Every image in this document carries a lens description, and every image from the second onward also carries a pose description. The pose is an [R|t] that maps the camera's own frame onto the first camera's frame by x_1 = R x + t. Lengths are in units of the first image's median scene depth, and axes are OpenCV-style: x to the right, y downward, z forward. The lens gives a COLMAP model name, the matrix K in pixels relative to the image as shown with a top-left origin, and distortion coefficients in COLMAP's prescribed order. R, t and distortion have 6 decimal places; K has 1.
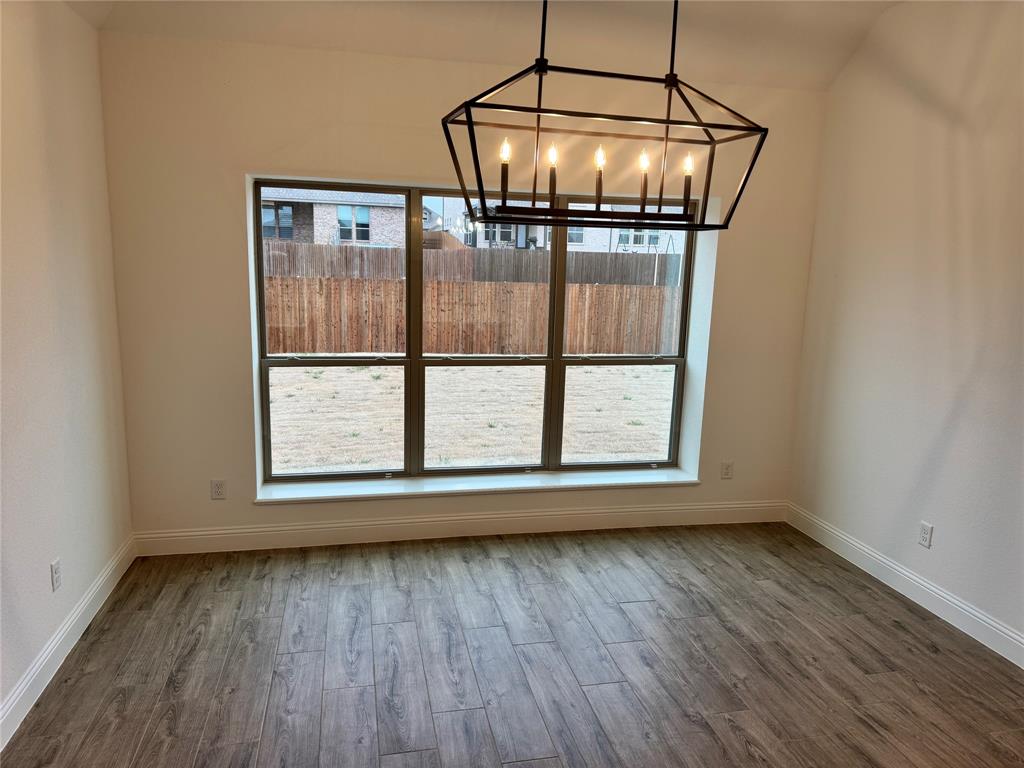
lens RADIAL K [[715.5, 0, 512.0], [0, 715.5, 384.0], [0, 0, 1]] dist [0.105951, -0.131732]
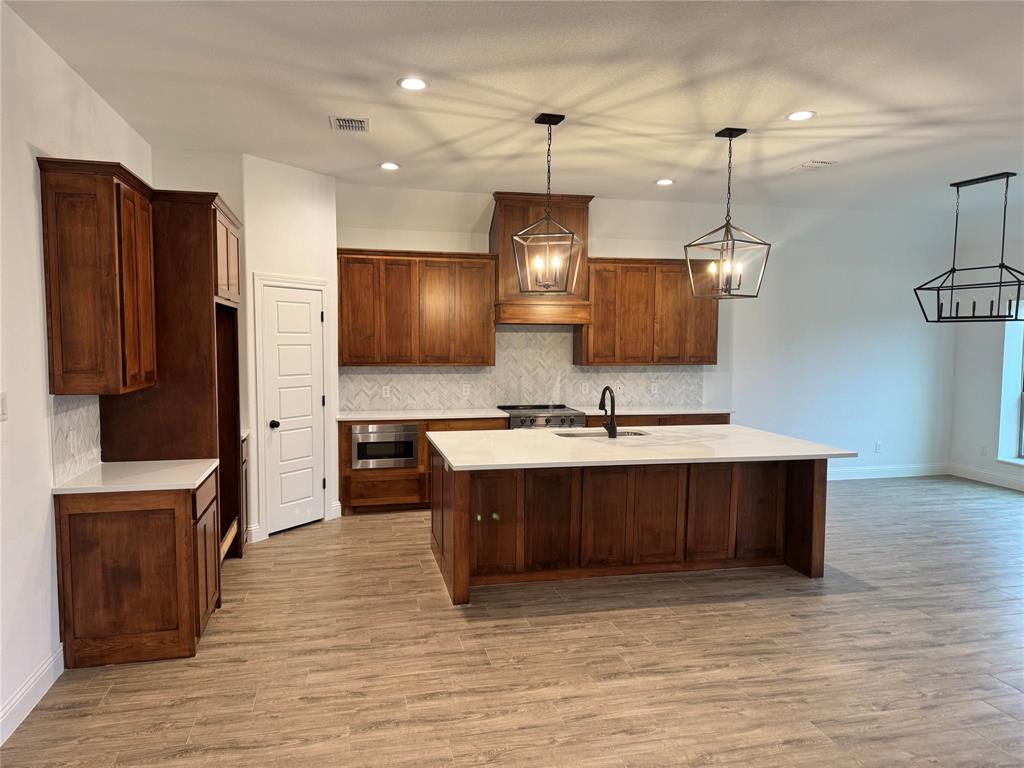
lens RADIAL K [[715.5, 0, 512.0], [0, 715.5, 384.0], [0, 0, 1]] dist [0.105951, -0.131732]
pose [[0.010490, 0.033152, -0.999395, 2.740184], [-0.181045, 0.982995, 0.030708, 0.225798], [0.983419, 0.180613, 0.016314, -0.659264]]
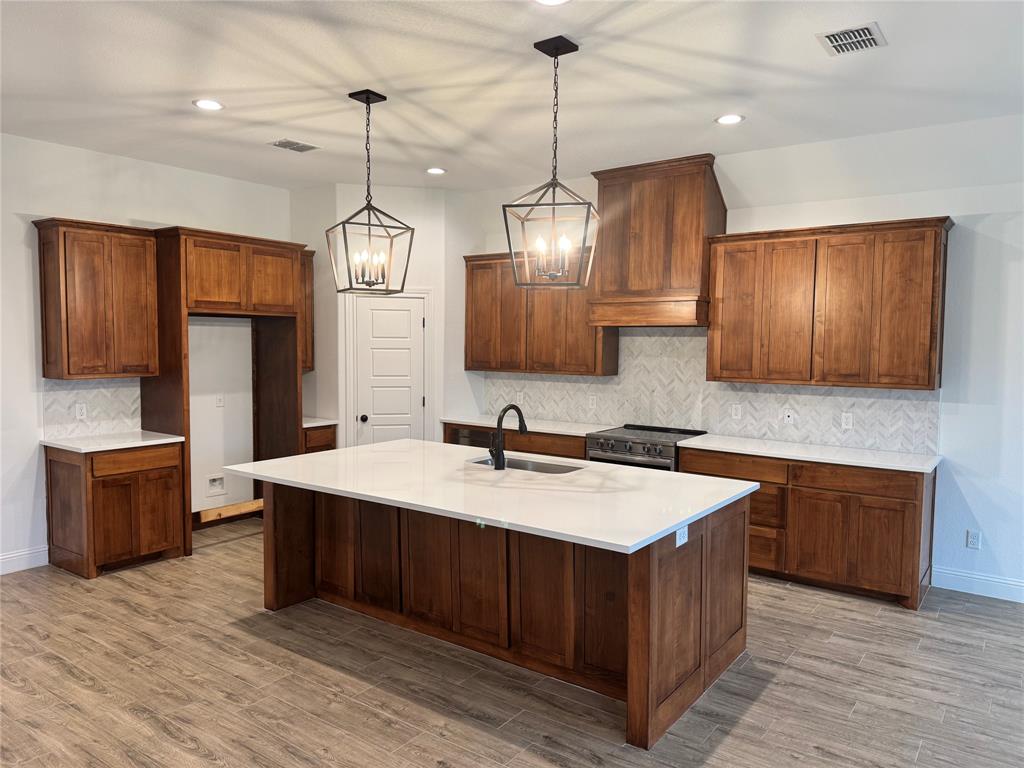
lens RADIAL K [[715.5, 0, 512.0], [0, 715.5, 384.0], [0, 0, 1]] dist [0.105951, -0.131732]
pose [[-0.751755, 0.006283, -0.659413, 1.687438], [-0.146860, 0.973247, 0.176699, -0.114630], [0.642881, 0.229676, -0.730721, 0.941822]]
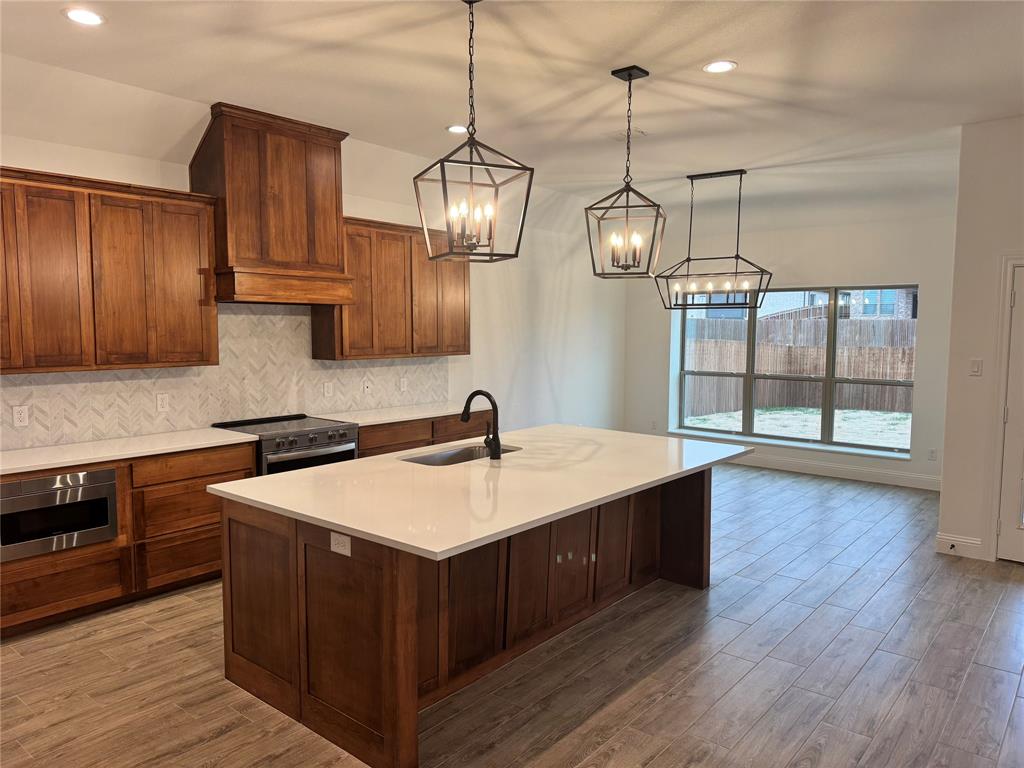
lens RADIAL K [[720.7, 0, 519.5], [0, 720.7, 380.0], [0, 0, 1]] dist [0.108979, -0.137921]
pose [[0.612554, 0.033139, -0.789734, 1.890498], [-0.124937, 0.990620, -0.055338, 0.304563], [0.780492, 0.132565, 0.610949, -1.272119]]
